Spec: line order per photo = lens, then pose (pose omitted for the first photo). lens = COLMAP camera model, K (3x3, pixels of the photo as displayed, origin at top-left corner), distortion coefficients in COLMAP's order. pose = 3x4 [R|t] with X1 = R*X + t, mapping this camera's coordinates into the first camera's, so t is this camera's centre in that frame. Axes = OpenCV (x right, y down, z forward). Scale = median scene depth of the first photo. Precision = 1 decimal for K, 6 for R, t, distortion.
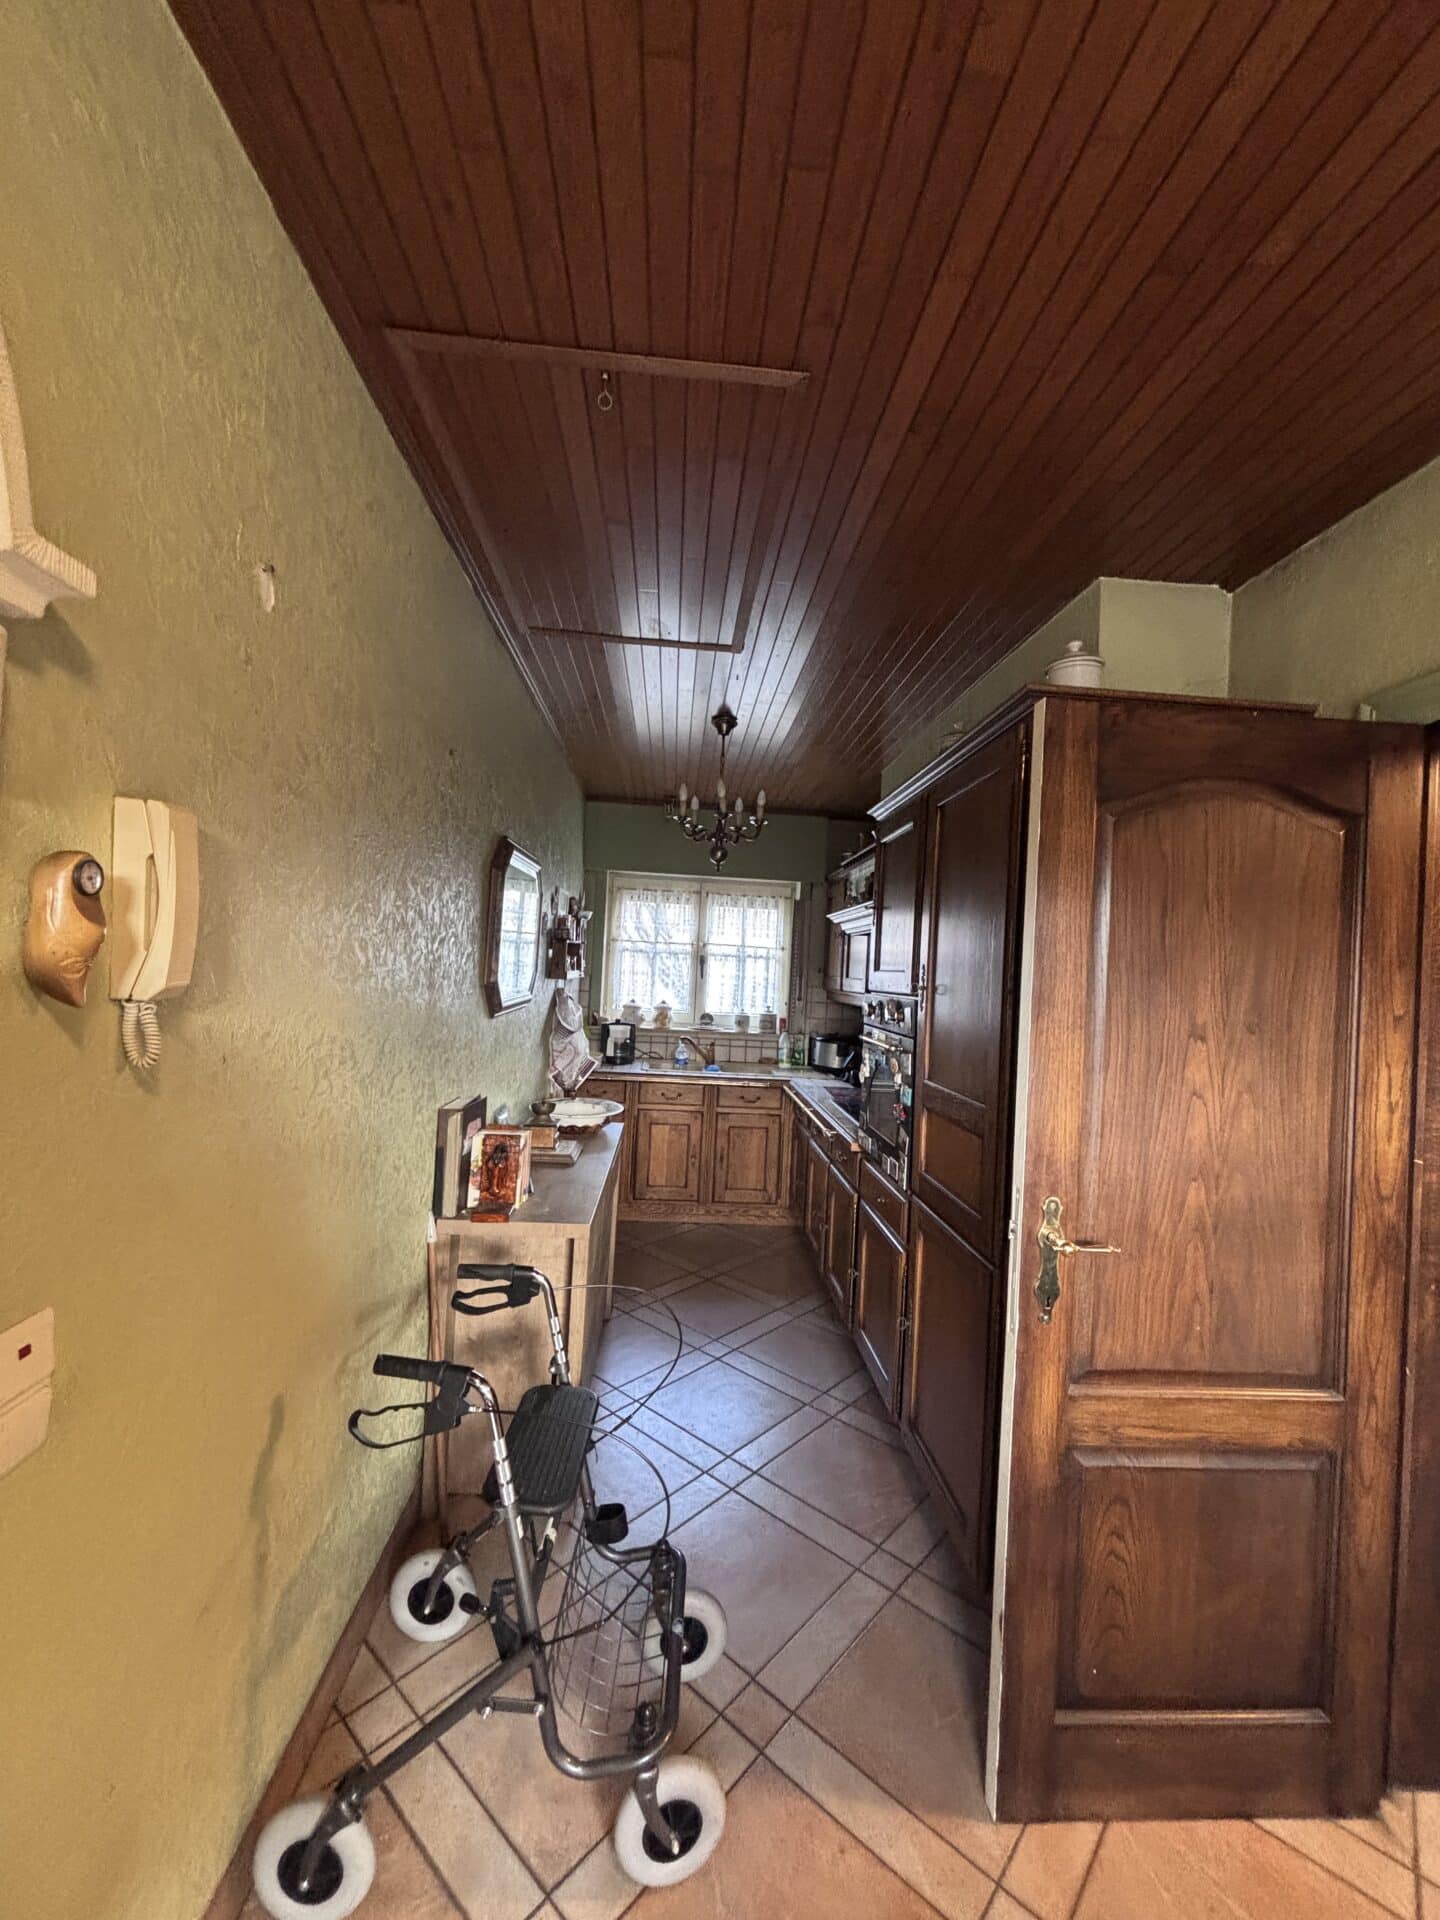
lens RADIAL K [[773.6, 0, 716.4], [0, 773.6, 958.5], [0, 0, 1]] dist [-0.000954, -0.000521]
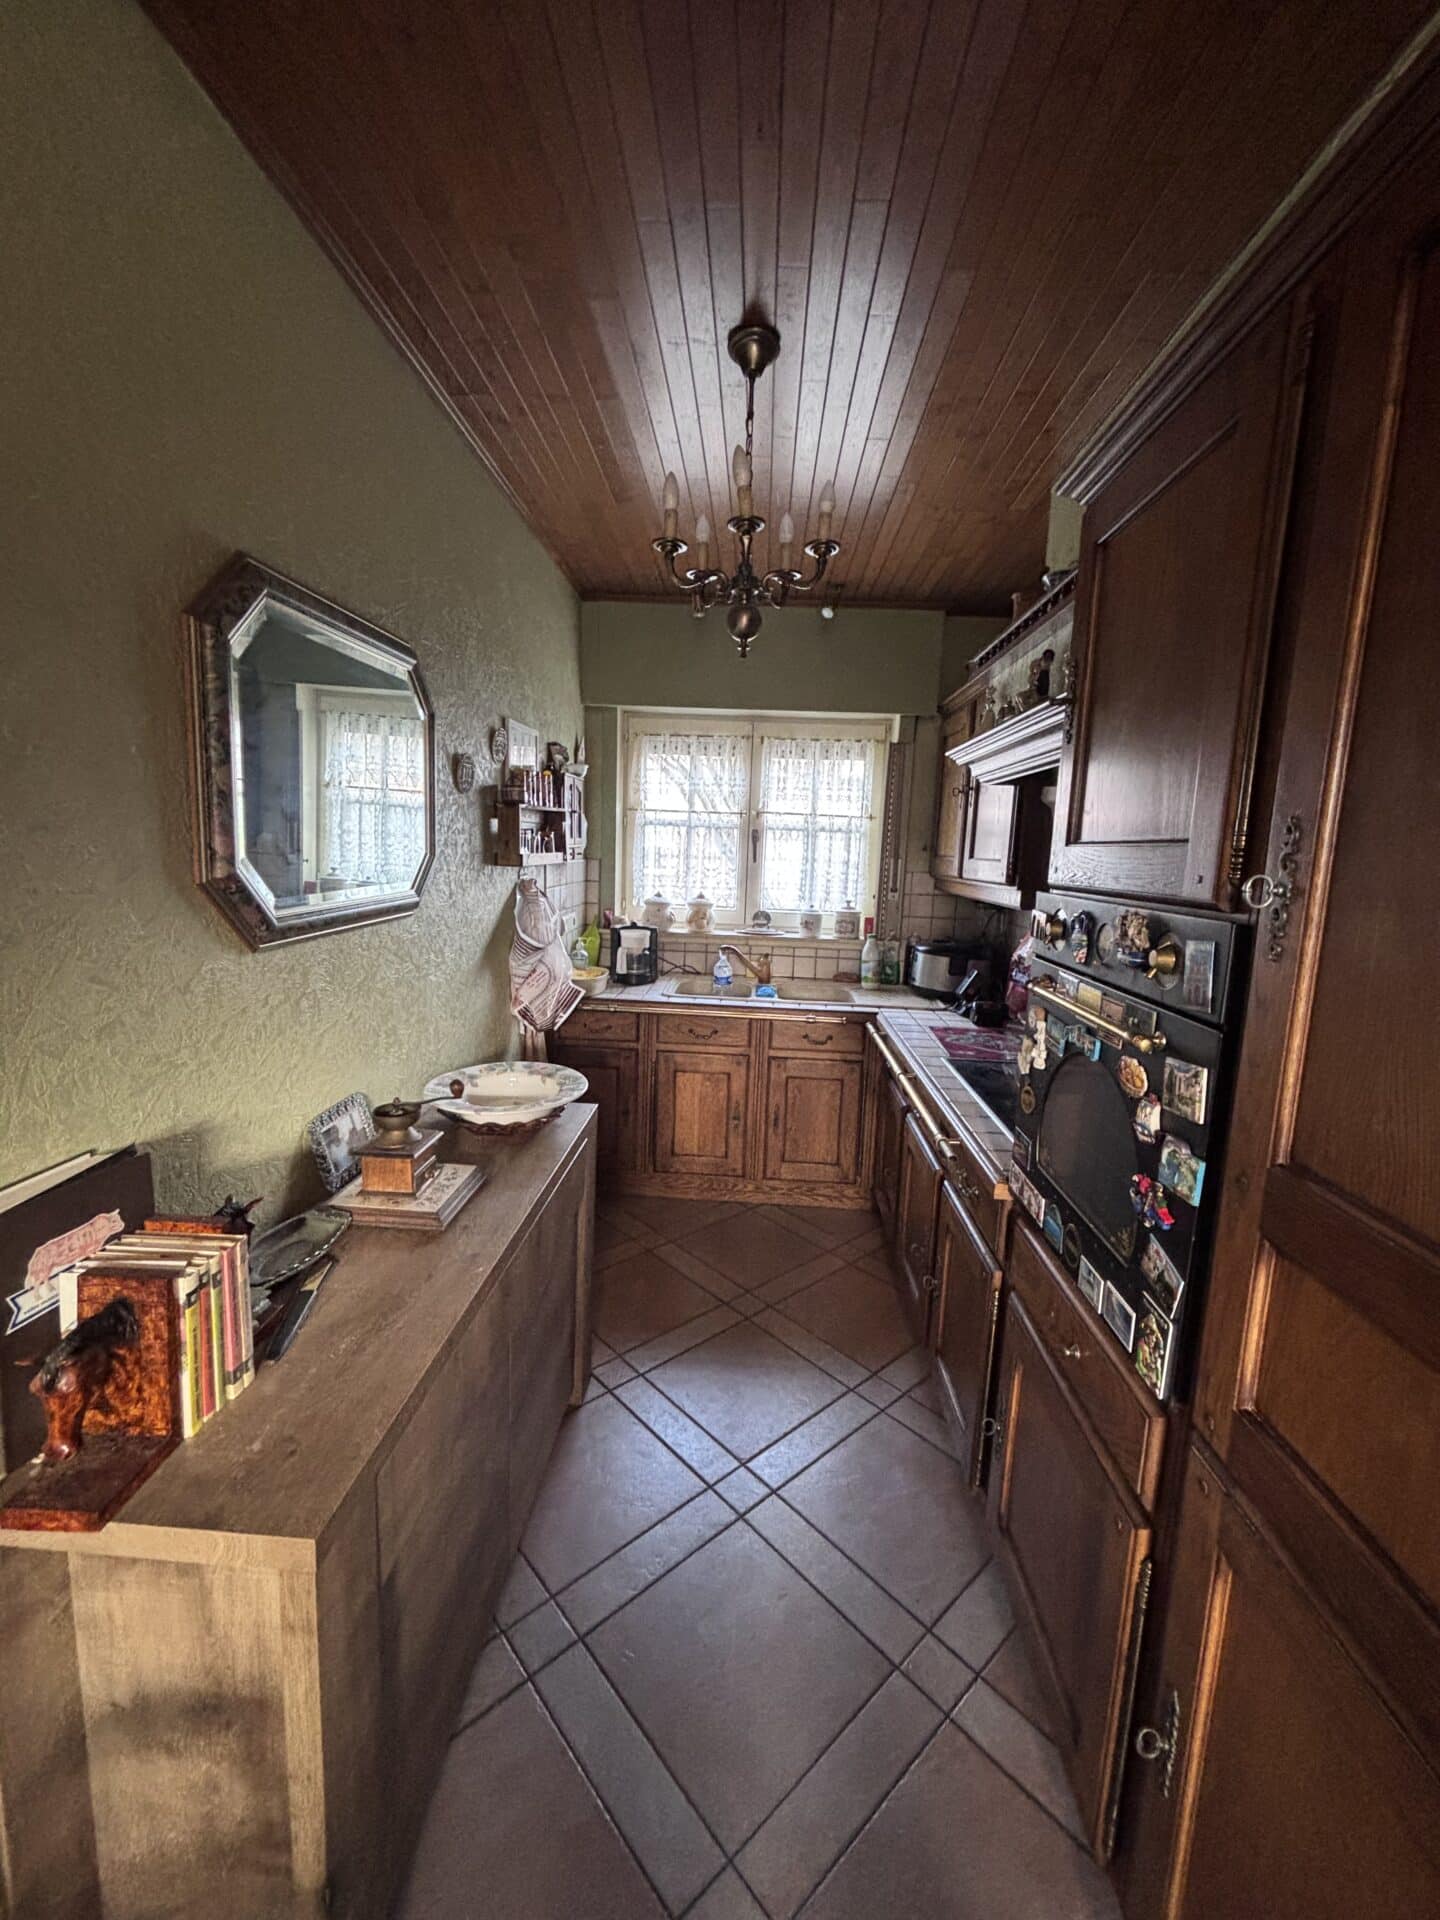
lens RADIAL K [[773.6, 0, 714.7], [0, 773.6, 966.4], [0, 0, 1]] dist [-0.000954, -0.000521]
pose [[0.993197, 0.003952, -0.116383, 0.030459], [0.014862, 0.986948, 0.160349, 0.006423], [0.115498, -0.160988, 0.980175, 0.308024]]
